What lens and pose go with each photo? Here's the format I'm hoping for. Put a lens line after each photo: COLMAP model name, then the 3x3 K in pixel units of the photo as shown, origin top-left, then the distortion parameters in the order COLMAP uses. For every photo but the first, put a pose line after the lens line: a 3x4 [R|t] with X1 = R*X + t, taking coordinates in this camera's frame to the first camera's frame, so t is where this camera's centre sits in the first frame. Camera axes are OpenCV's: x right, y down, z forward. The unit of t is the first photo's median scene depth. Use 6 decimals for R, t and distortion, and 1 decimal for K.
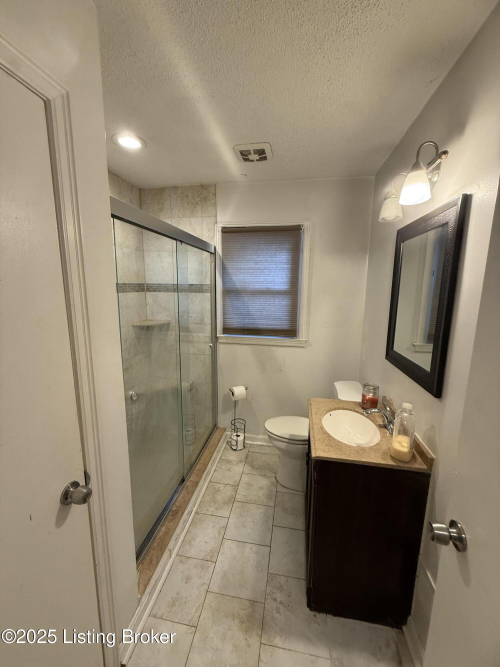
lens RADIAL K [[266.6, 0, 249.9], [0, 266.6, 331.6], [0, 0, 1]] dist [0.003339, -0.000115]
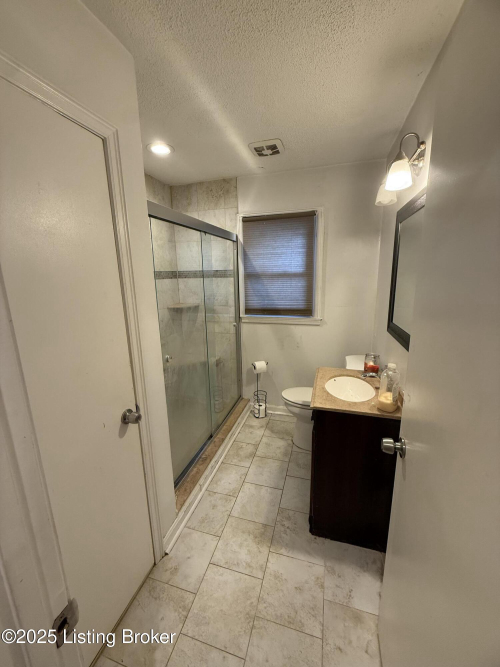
lens RADIAL K [[266.6, 0, 249.8], [0, 266.6, 331.9], [0, 0, 1]] dist [0.003339, -0.000115]
pose [[0.992636, -0.005834, -0.120994, 0.076945], [0.011376, 0.998915, 0.045164, 0.047918], [0.120599, -0.046208, 0.991625, -0.157438]]
